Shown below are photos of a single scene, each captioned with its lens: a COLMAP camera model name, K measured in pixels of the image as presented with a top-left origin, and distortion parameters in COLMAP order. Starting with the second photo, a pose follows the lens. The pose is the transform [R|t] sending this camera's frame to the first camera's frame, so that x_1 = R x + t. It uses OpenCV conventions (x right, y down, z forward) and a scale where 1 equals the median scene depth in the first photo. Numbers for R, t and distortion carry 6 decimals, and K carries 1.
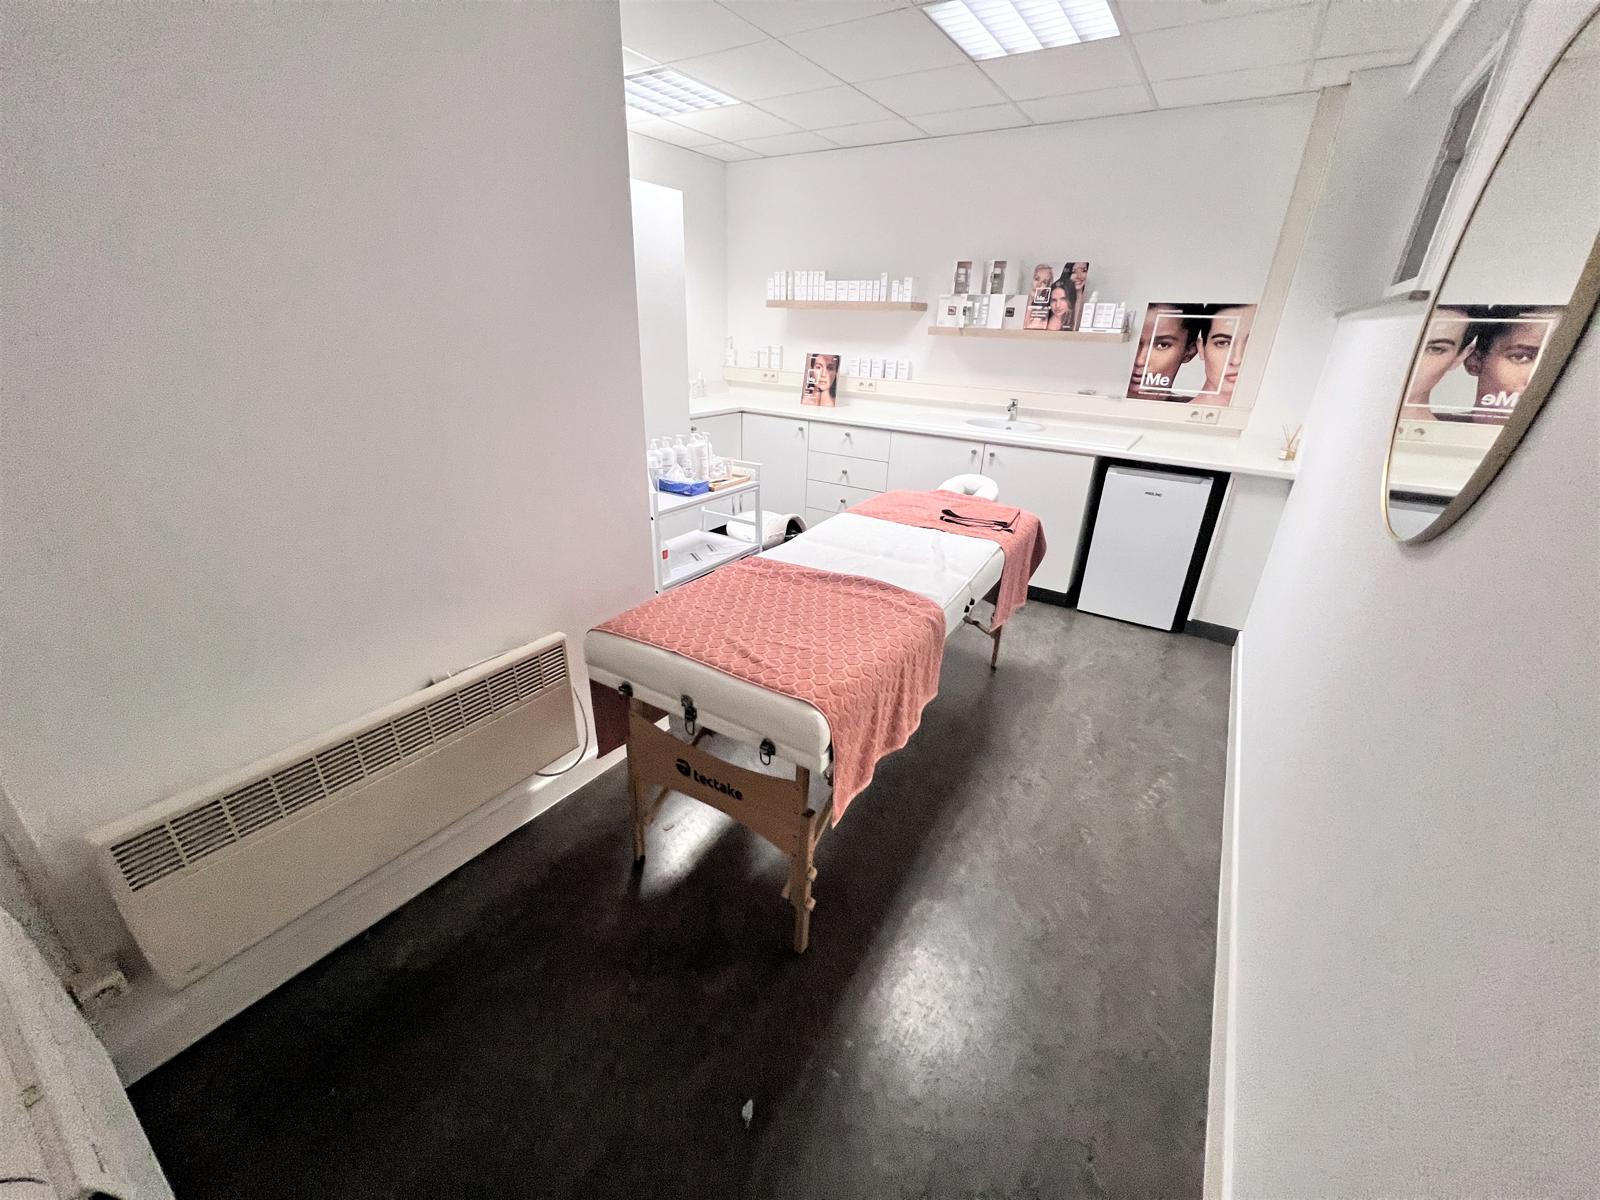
lens RADIAL K [[638.5, 0, 798.3], [0, 638.5, 599.7], [0, 0, 1]] dist [-0.000140, 0.000286]
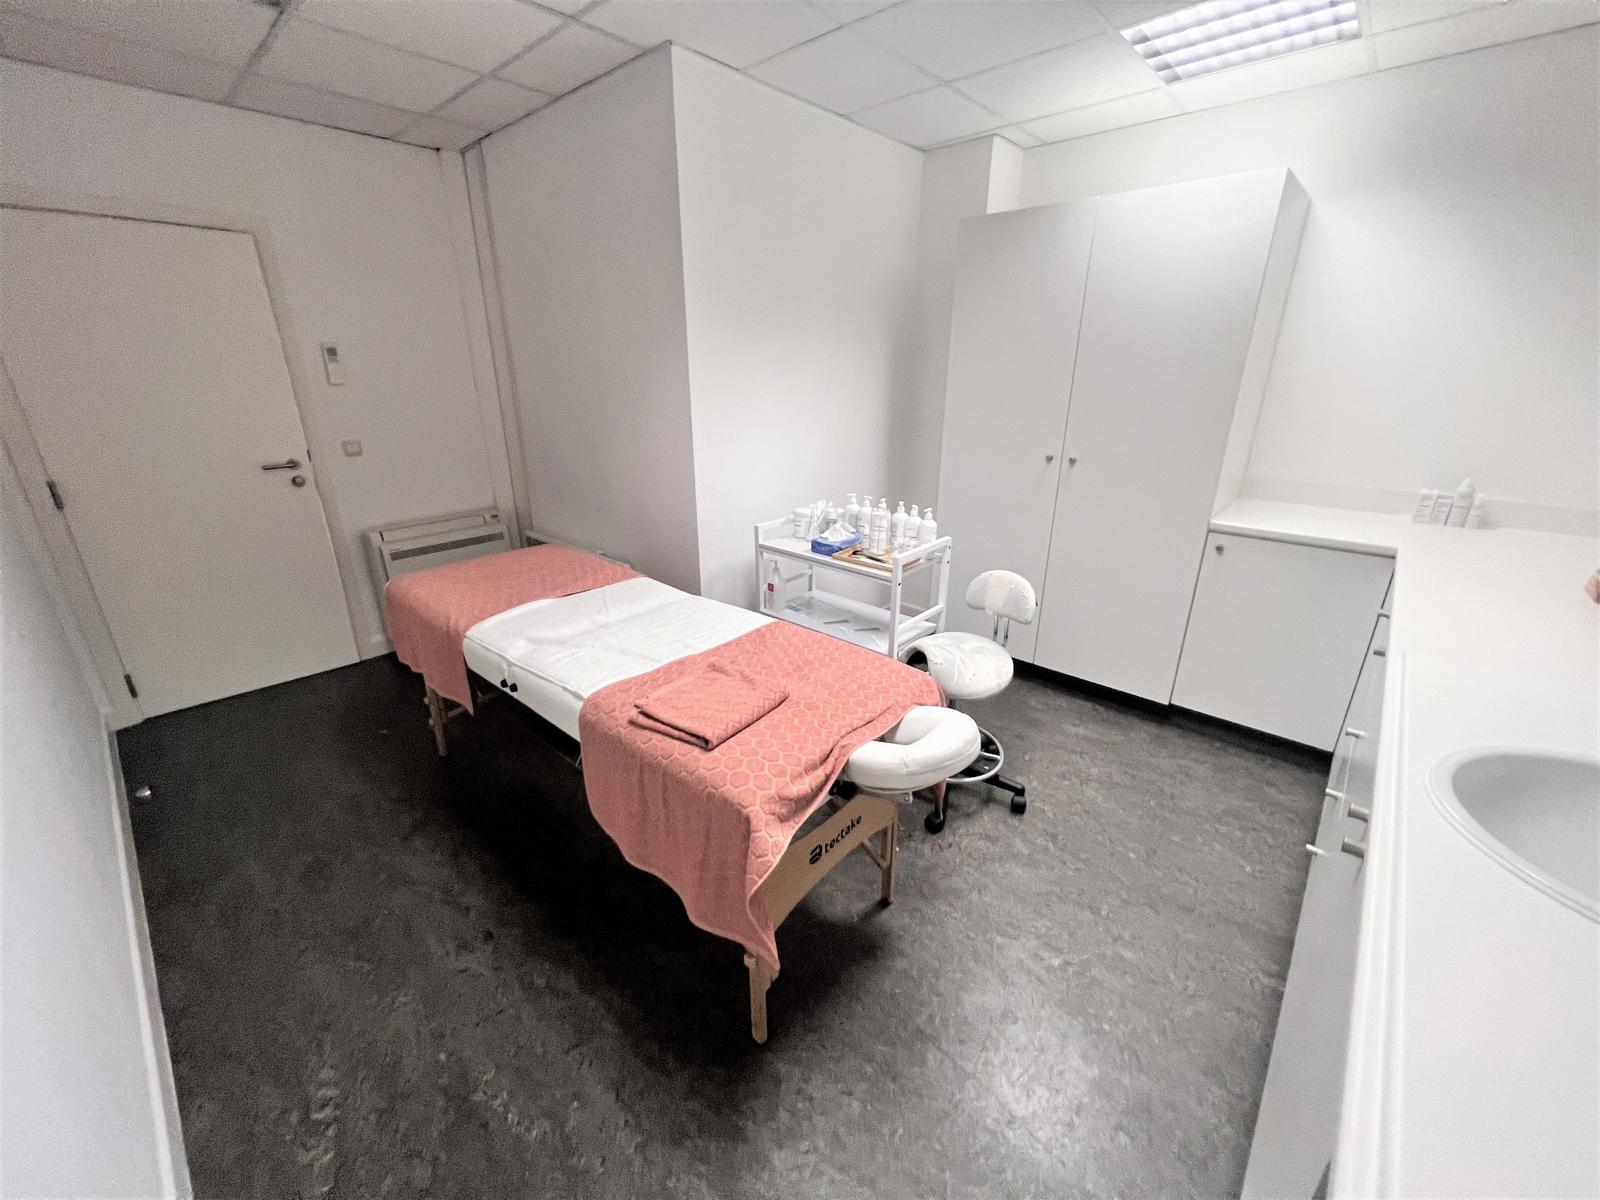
lens RADIAL K [[638.5, 0, 798.2], [0, 638.5, 599.8], [0, 0, 1]] dist [-0.000140, 0.000286]
pose [[-0.160247, 0.316361, -0.935006, 0.798458], [-0.400162, 0.845095, 0.354521, -0.455149], [0.902326, 0.430965, -0.008828, 1.066586]]
